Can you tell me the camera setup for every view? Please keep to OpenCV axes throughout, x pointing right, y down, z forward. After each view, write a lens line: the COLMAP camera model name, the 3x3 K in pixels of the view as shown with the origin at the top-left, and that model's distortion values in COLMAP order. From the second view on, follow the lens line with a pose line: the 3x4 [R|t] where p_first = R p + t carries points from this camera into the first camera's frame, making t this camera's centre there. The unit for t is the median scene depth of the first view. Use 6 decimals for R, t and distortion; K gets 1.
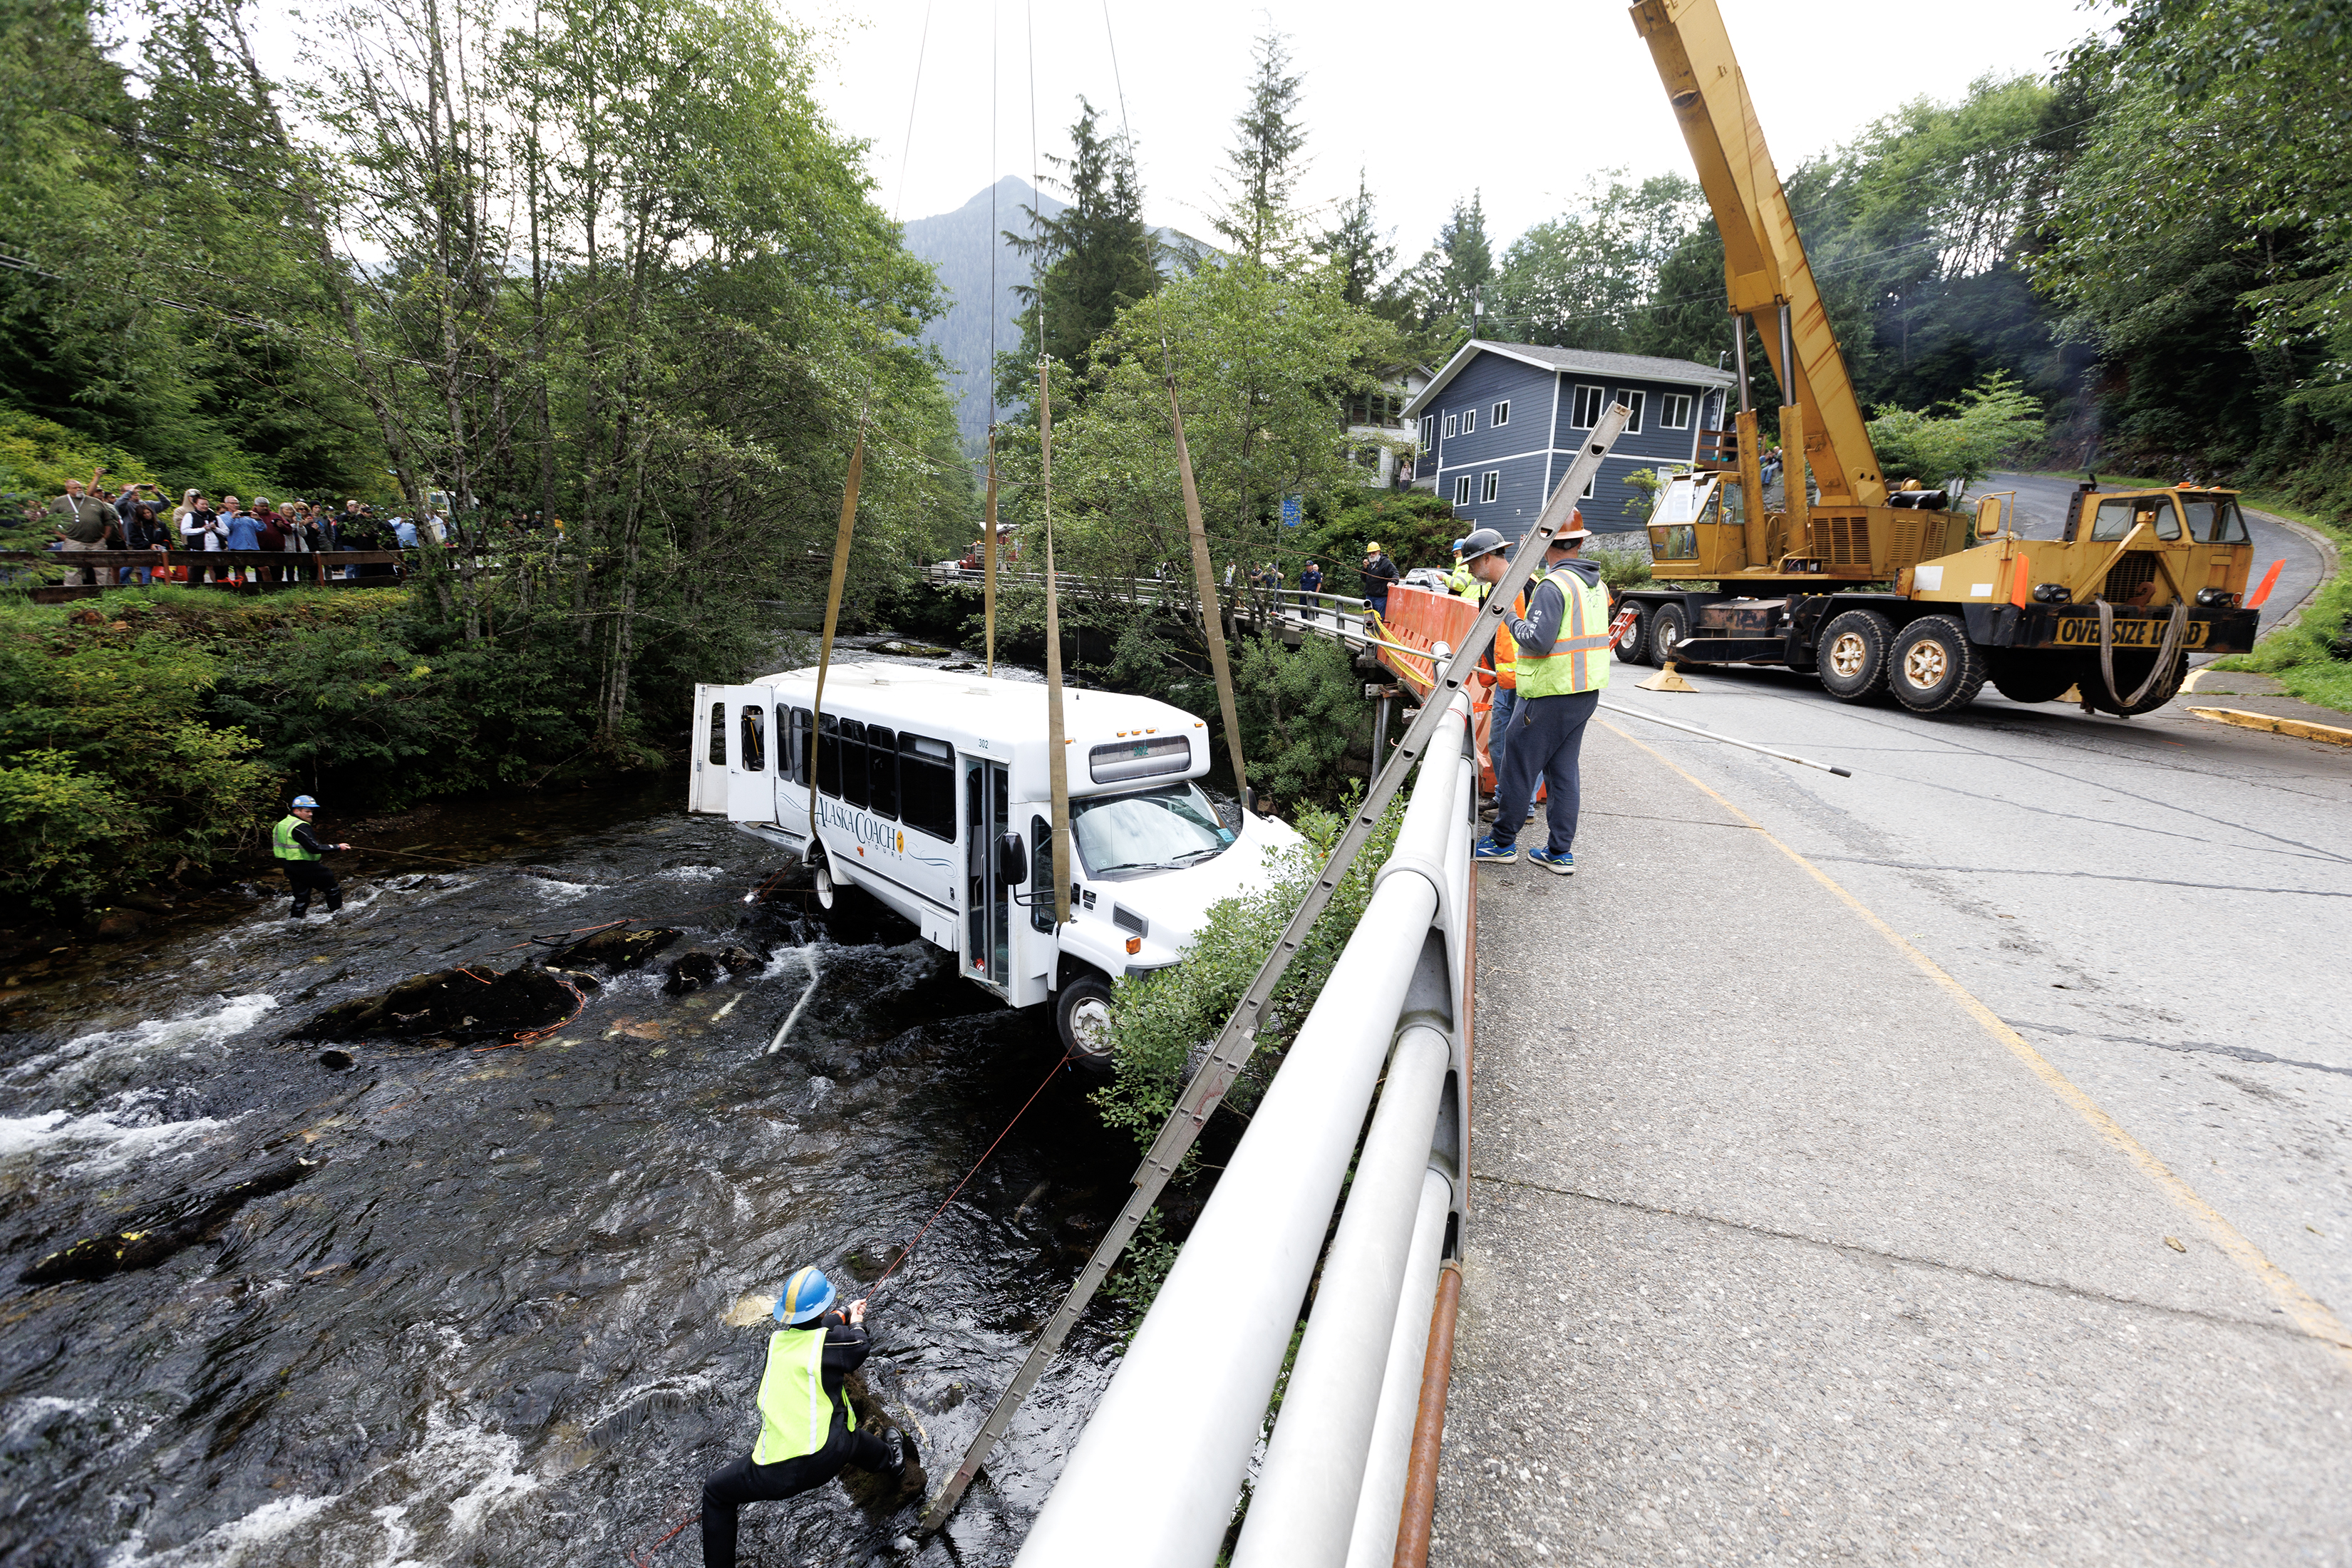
lens RADIAL K [[1029.7, 0, 1176.0], [0, 1029.7, 784.0], [0, 0, 1]] dist [0.004189, -0.005551]
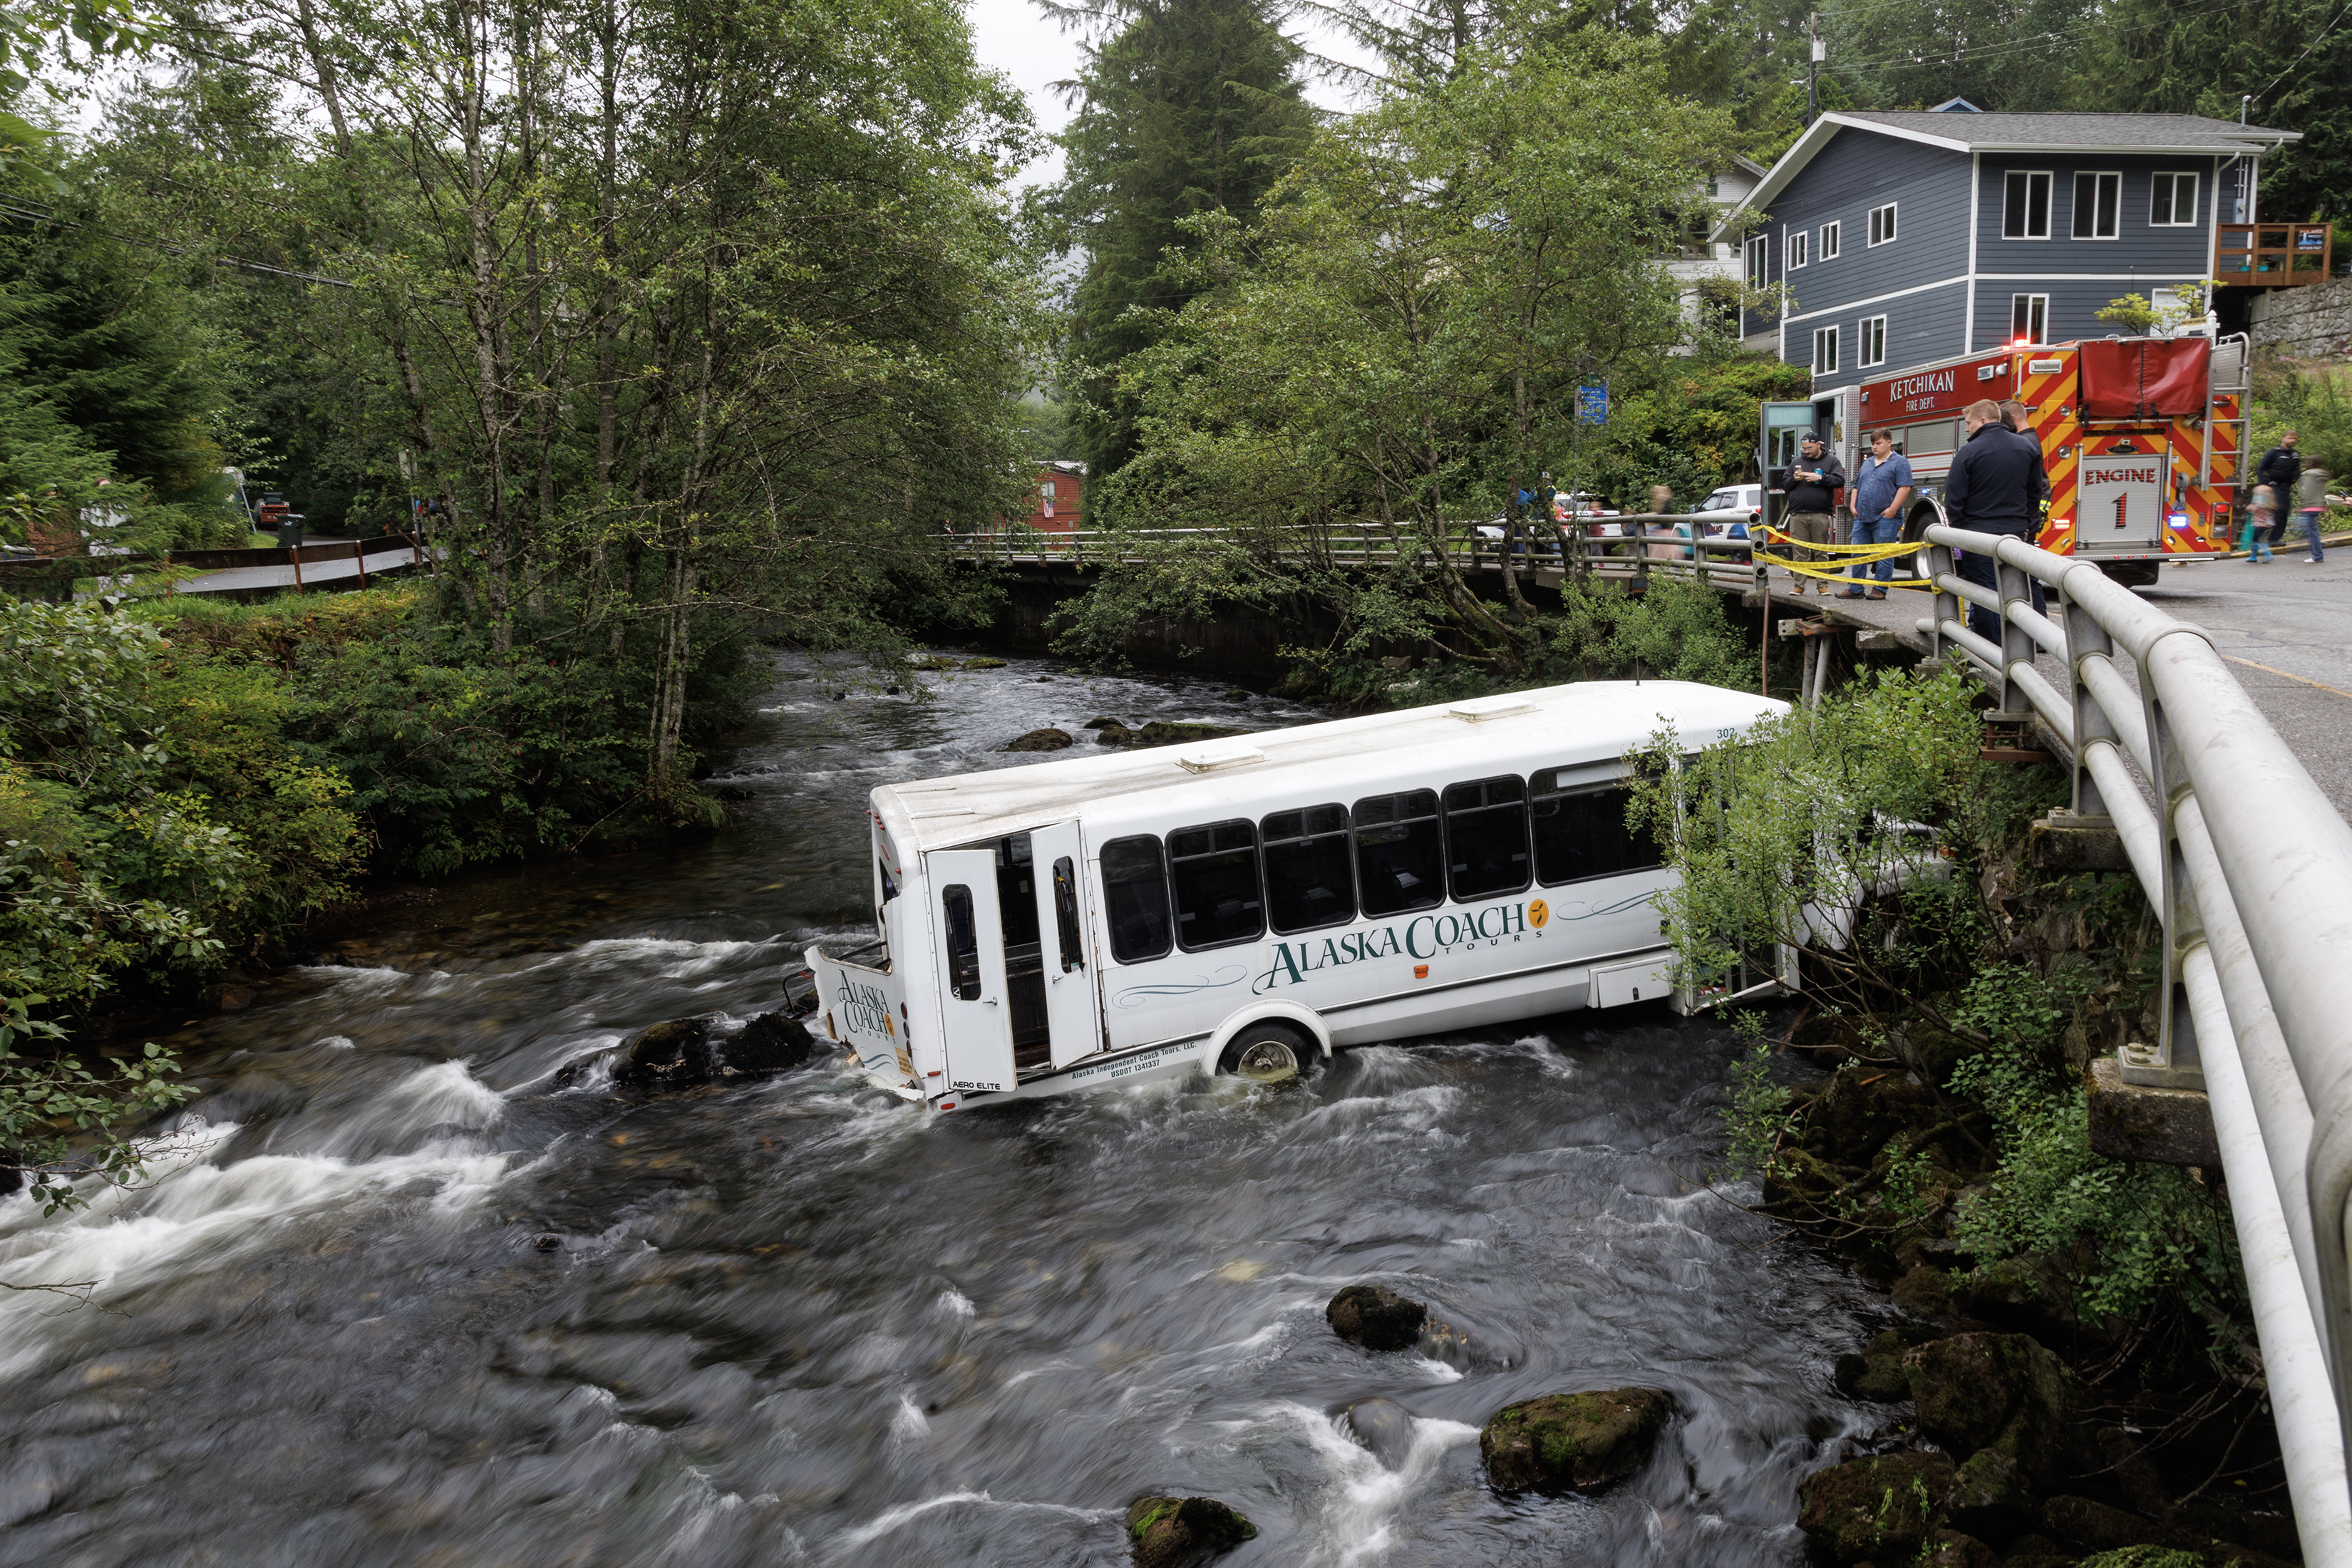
lens RADIAL K [[1778.2, 0, 1176.0], [0, 1778.2, 784.0], [0, 0, 1]] dist [0.048891, -0.075432]
pose [[0.995679, -0.054179, -0.075422, -0.044706], [0.049511, 0.996819, -0.062448, 0.022467], [0.078565, 0.058444, 0.995194, -0.086105]]
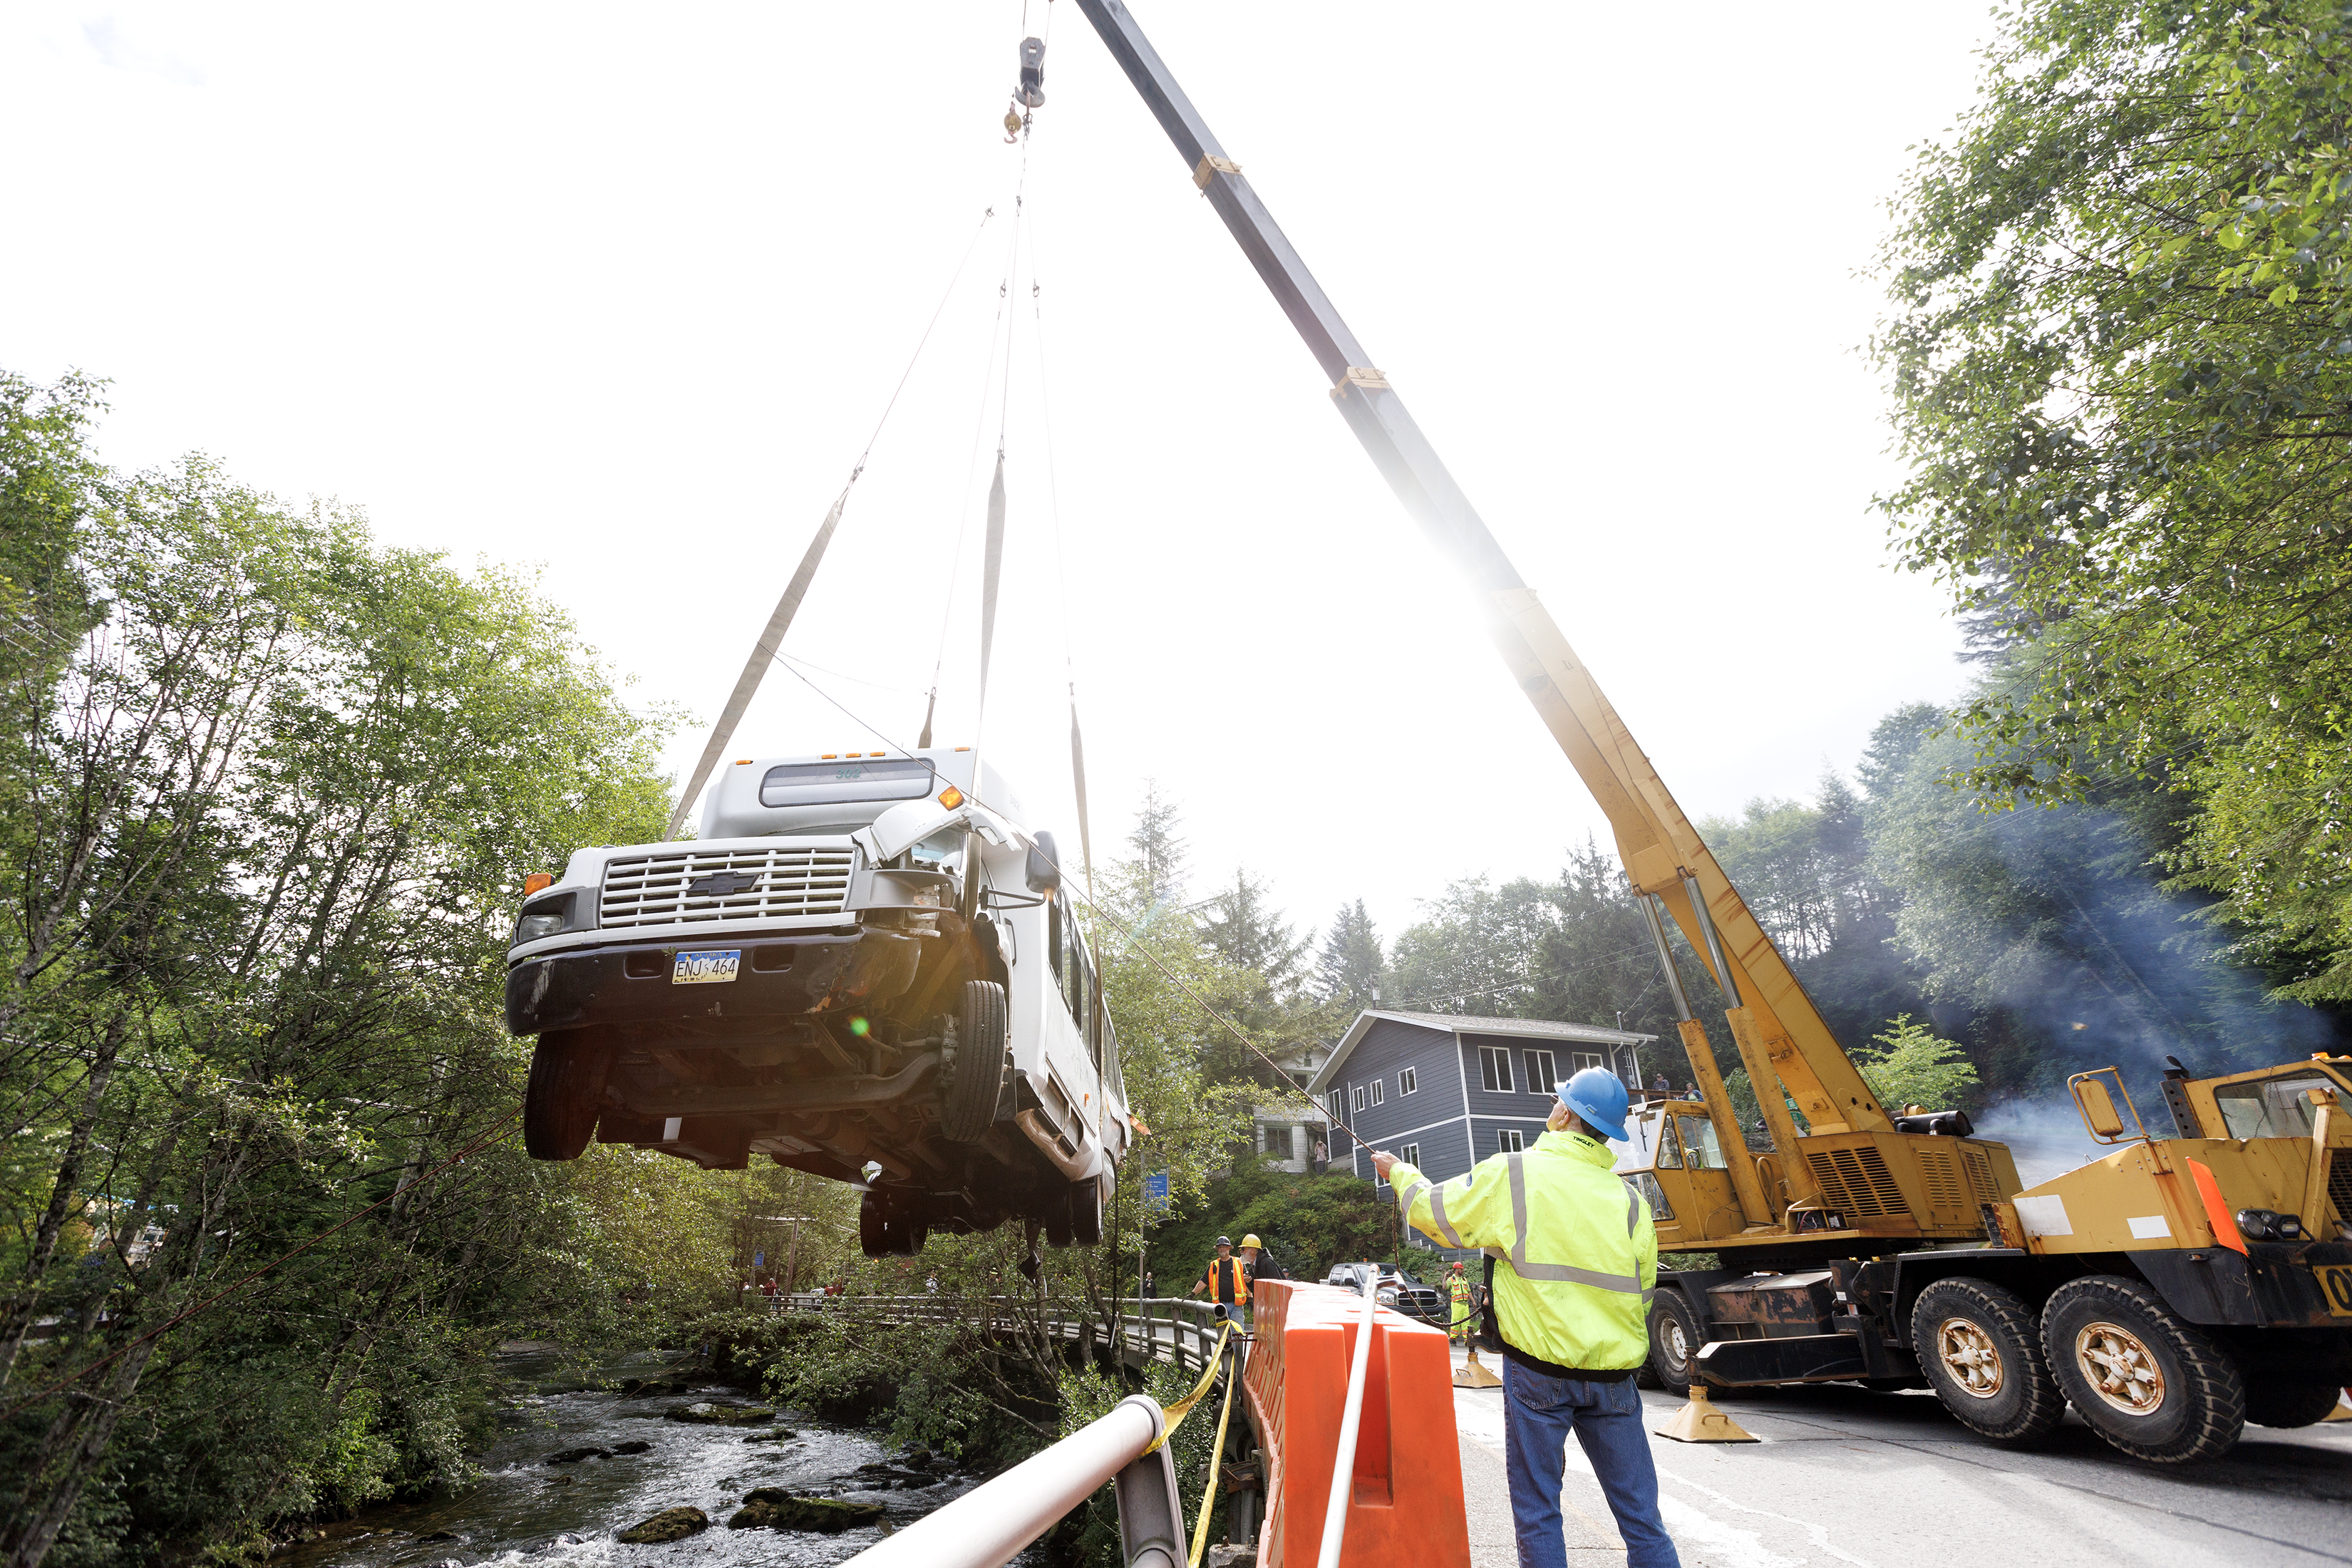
lens RADIAL K [[1029.7, 0, 1176.0], [0, 1029.7, 784.0], [0, 0, 1]] dist [0.004189, -0.005551]
pose [[0.997466, -0.019063, 0.068547, 0.046857], [0.057028, 0.790304, -0.610055, -0.016025], [-0.042543, 0.612418, 0.789388, 0.107960]]
